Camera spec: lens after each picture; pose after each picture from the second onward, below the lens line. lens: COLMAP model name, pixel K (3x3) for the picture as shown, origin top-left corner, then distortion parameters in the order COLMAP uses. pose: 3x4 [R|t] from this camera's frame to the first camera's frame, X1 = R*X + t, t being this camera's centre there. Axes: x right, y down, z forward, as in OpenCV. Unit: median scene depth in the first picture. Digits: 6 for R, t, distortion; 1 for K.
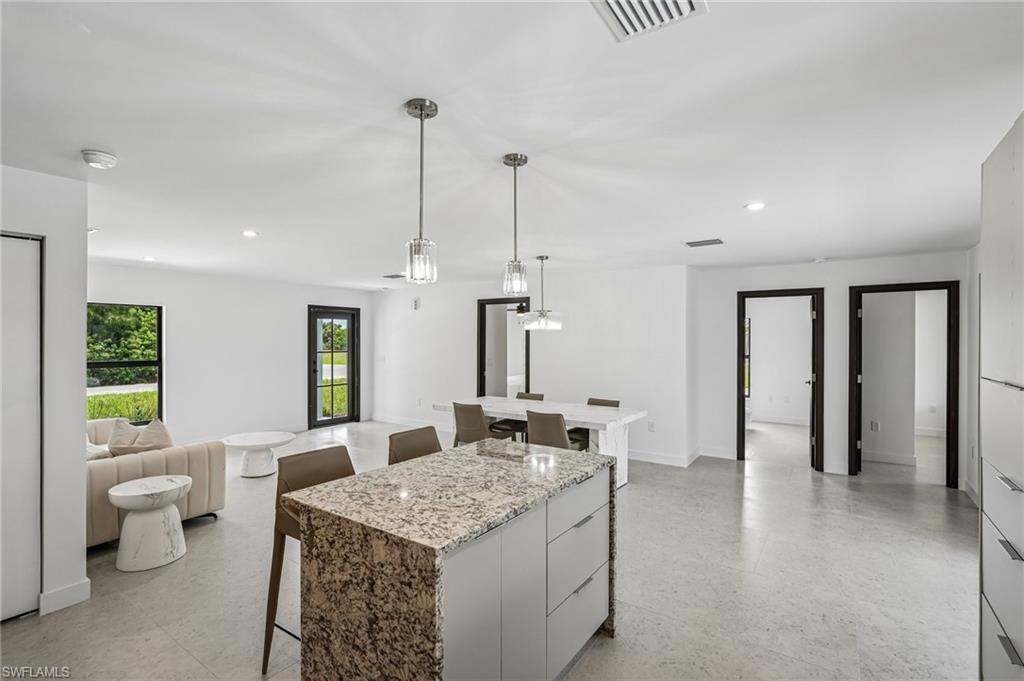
lens RADIAL K [[489.8, 0, 512.0], [0, 489.8, 340.5], [0, 0, 1]] dist [-0.002625, -0.000029]
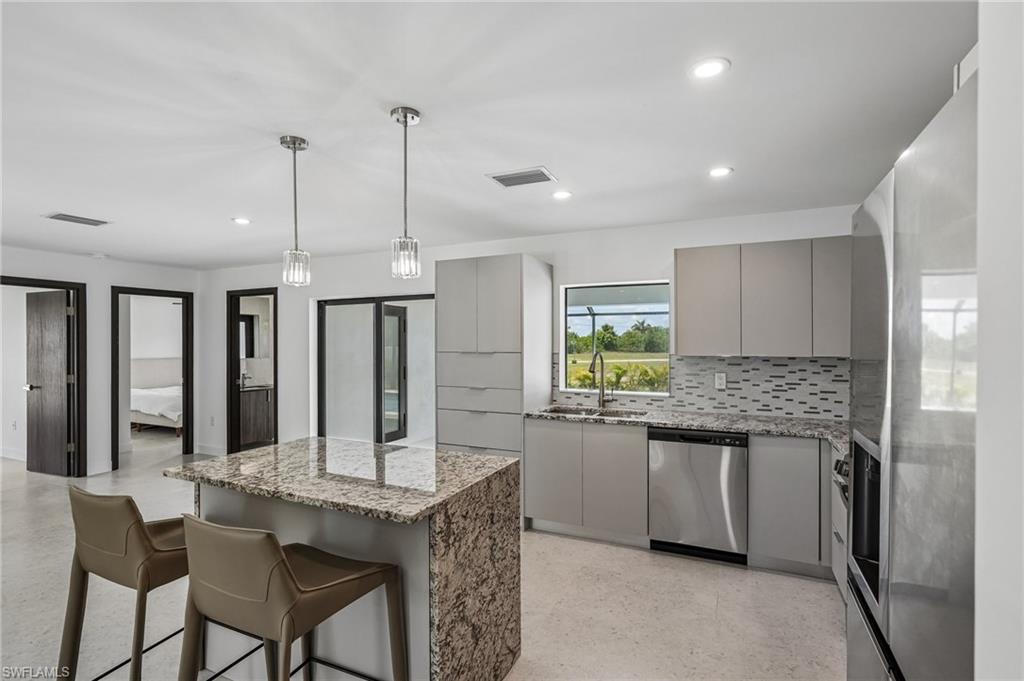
lens RADIAL K [[499.2, 0, 511.2], [0, 499.2, 344.3], [0, 0, 1]] dist [0.022761, 0.000493]
pose [[-0.180780, -0.006917, 0.983499, -1.302604], [0.006134, 0.999948, 0.008161, 0.020474], [-0.983504, 0.007508, -0.180728, 0.965350]]
